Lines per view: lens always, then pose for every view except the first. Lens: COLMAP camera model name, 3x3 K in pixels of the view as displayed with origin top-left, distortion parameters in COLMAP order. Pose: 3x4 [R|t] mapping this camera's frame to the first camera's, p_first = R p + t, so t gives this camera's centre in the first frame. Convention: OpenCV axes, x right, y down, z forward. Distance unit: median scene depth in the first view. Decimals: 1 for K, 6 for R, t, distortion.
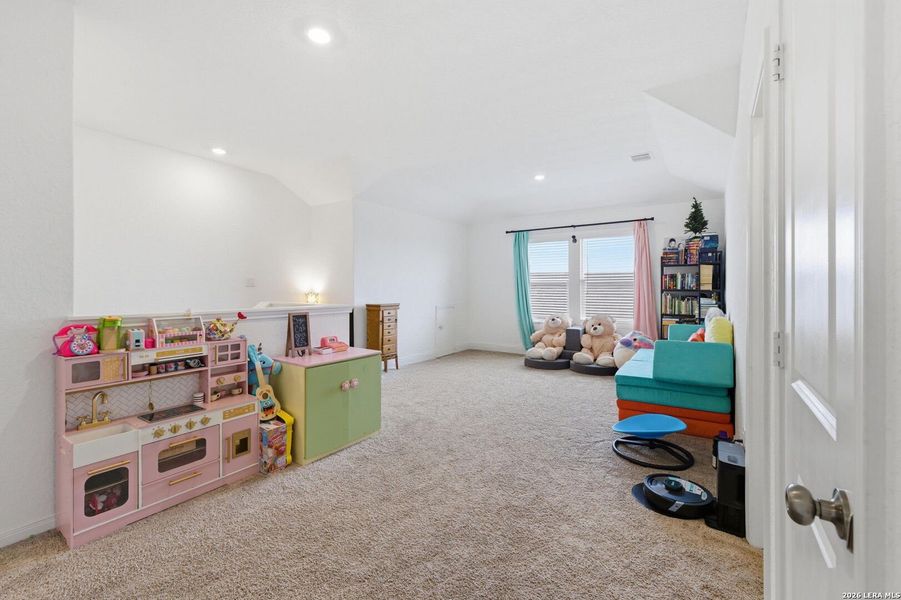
lens RADIAL K [[374.4, 0, 449.8], [0, 374.4, 295.2], [0, 0, 1]] dist [0.001534, 0.000054]
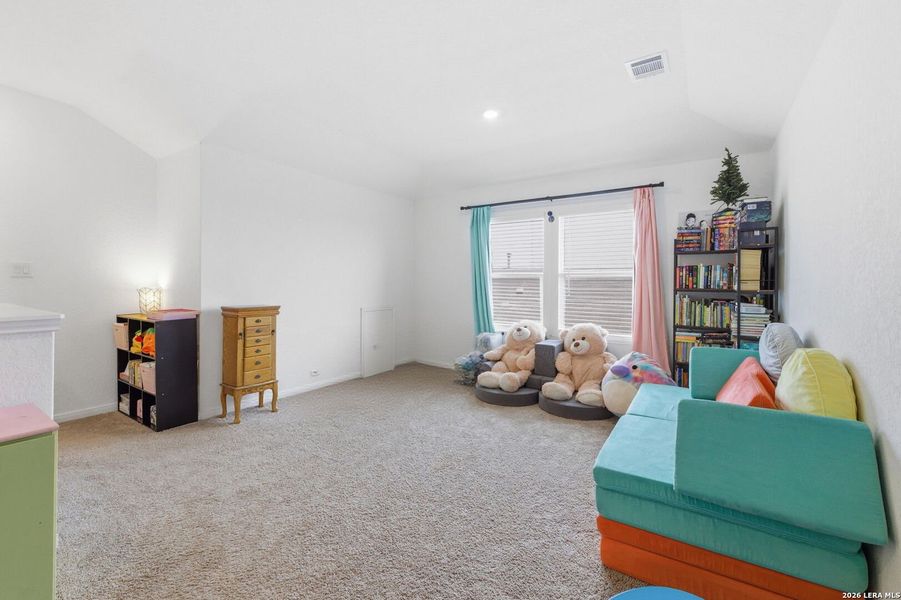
lens RADIAL K [[378.5, 0, 451.9], [0, 378.5, 292.0], [0, 0, 1]] dist [0.001156, -0.000175]
pose [[0.999879, 0.009791, 0.012048, 0.162866], [-0.009800, 0.999952, 0.000731, -0.006309], [-0.012040, -0.000849, 0.999927, 0.335719]]
